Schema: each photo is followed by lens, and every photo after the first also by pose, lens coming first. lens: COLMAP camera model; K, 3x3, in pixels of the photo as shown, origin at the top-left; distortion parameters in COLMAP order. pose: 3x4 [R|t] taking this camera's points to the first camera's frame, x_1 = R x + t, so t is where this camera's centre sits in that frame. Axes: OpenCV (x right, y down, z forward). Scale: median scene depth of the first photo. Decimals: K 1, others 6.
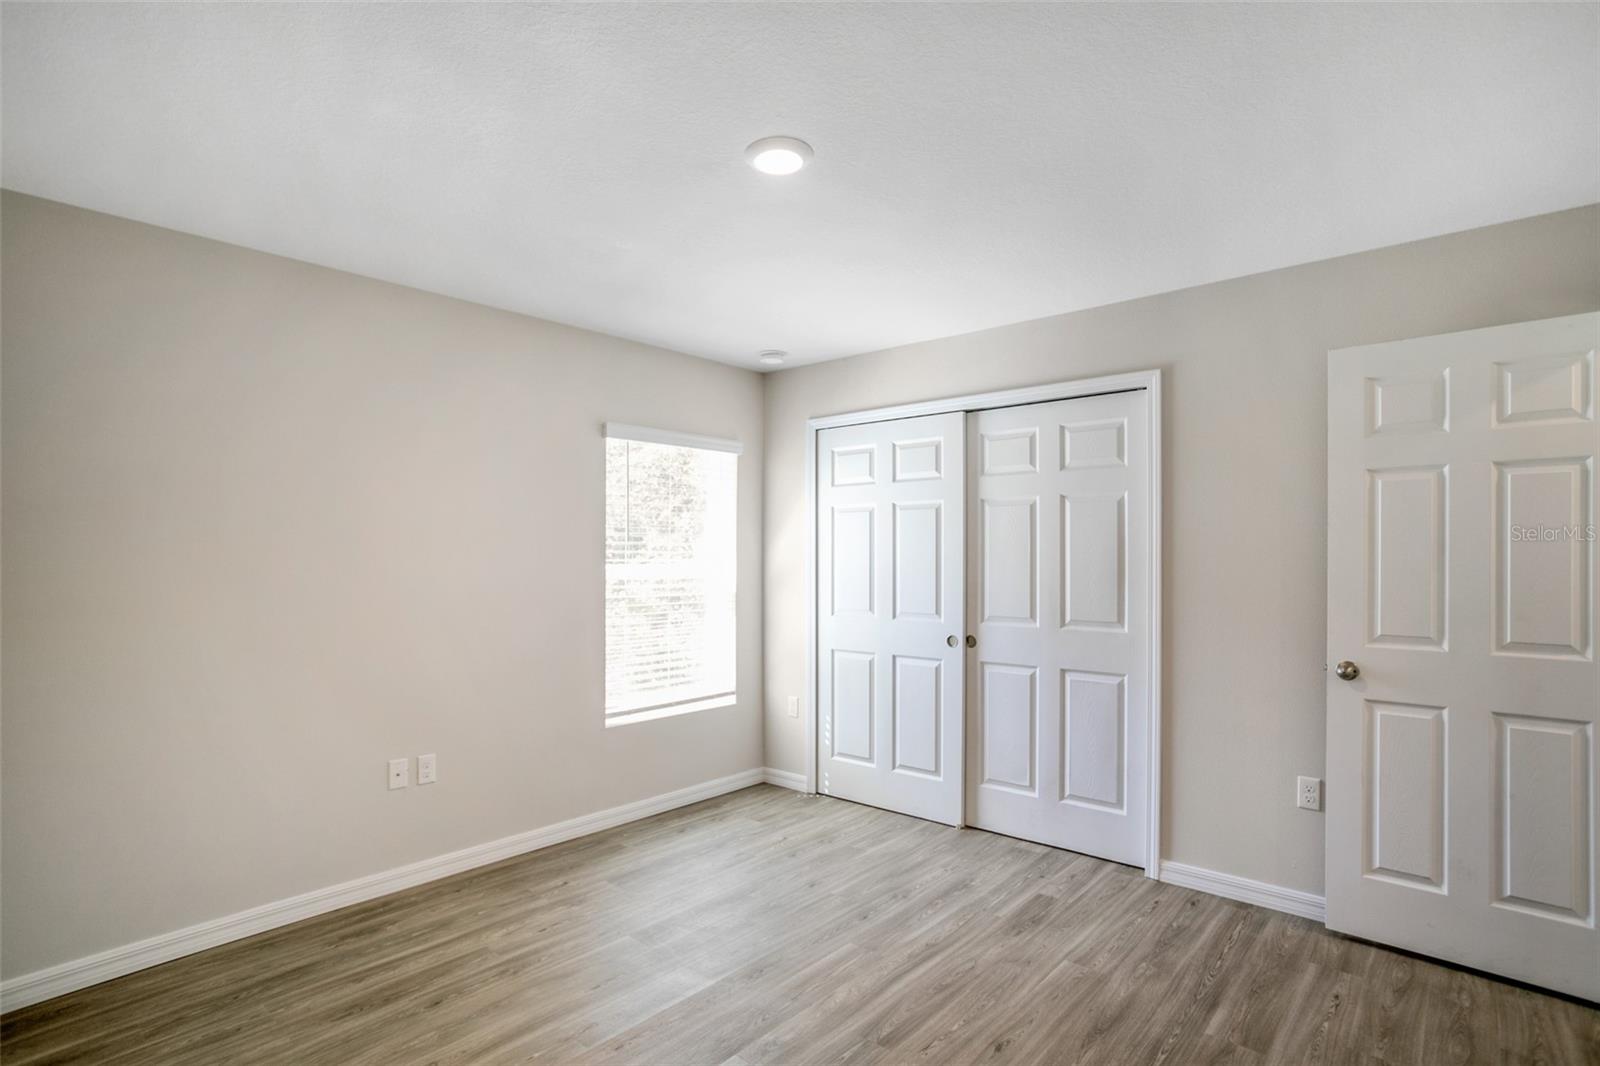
lens RADIAL K [[787.5, 0, 787.9], [0, 787.5, 557.2], [0, 0, 1]] dist [-0.042684, 0.021469]
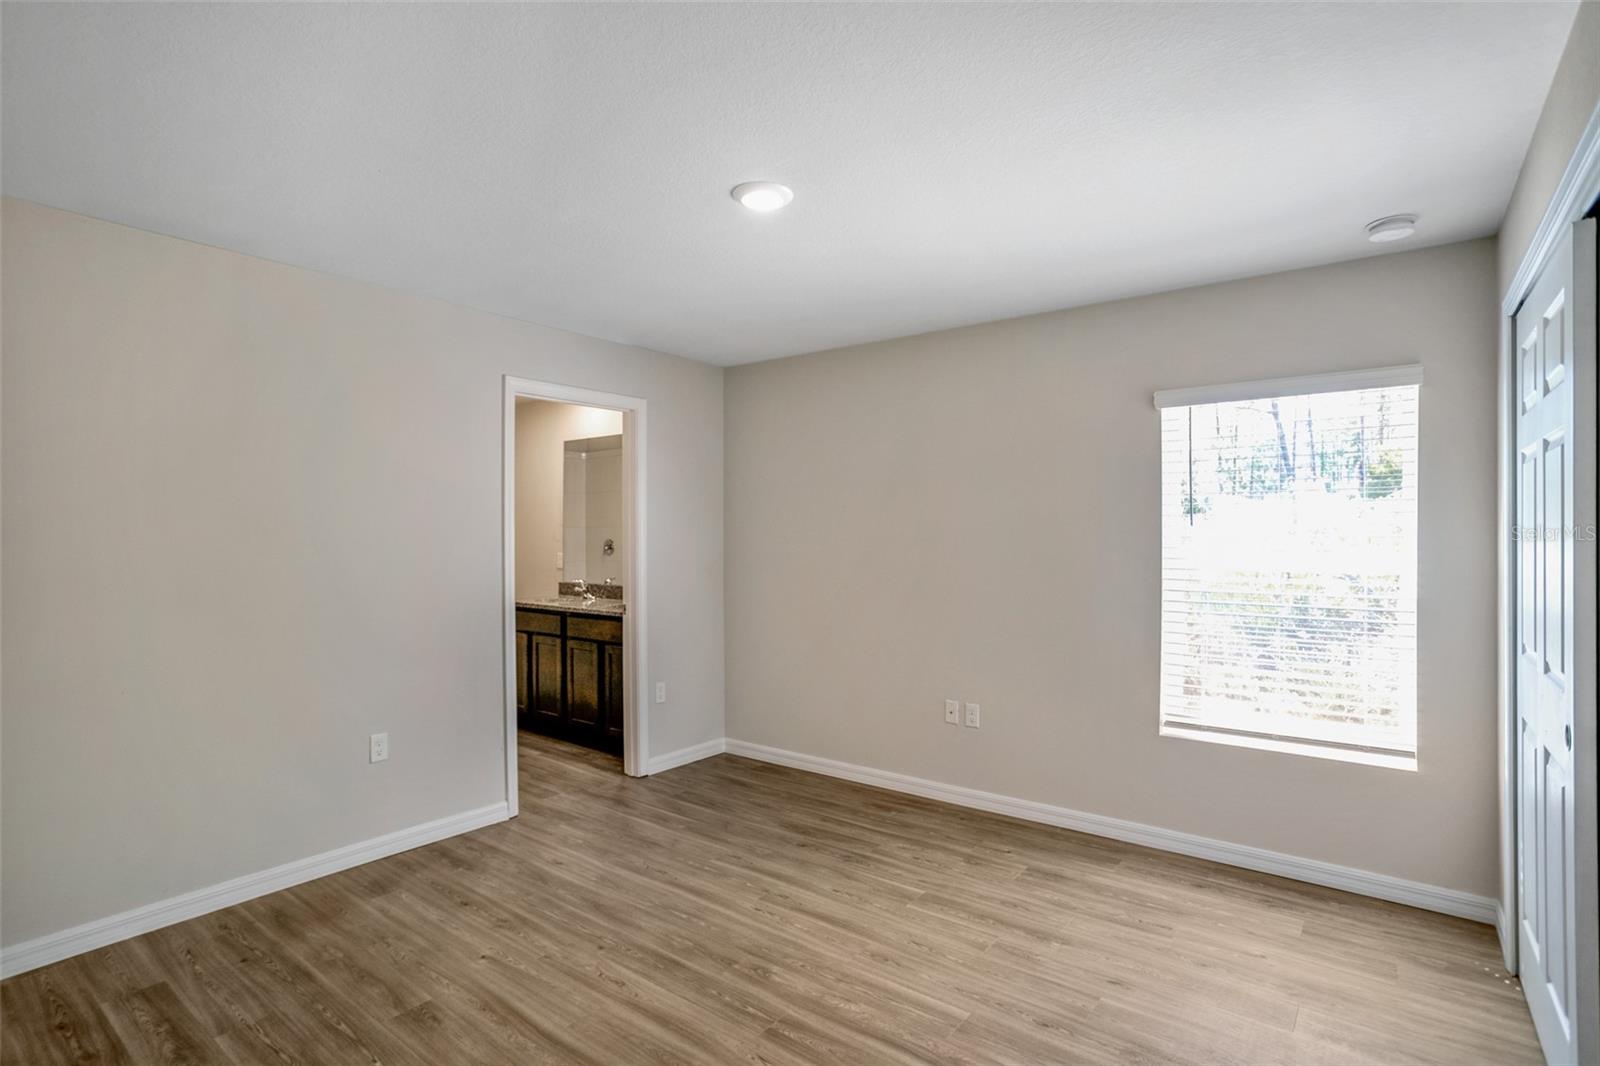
lens RADIAL K [[787.5, 0, 796.7], [0, 787.5, 531.1], [0, 0, 1]] dist [-0.042684, 0.021469]
pose [[0.067034, -0.005984, -0.997733, 0.781289], [0.003790, 0.999976, -0.005743, -0.013127], [0.997743, -0.003396, 0.067055, 0.666233]]
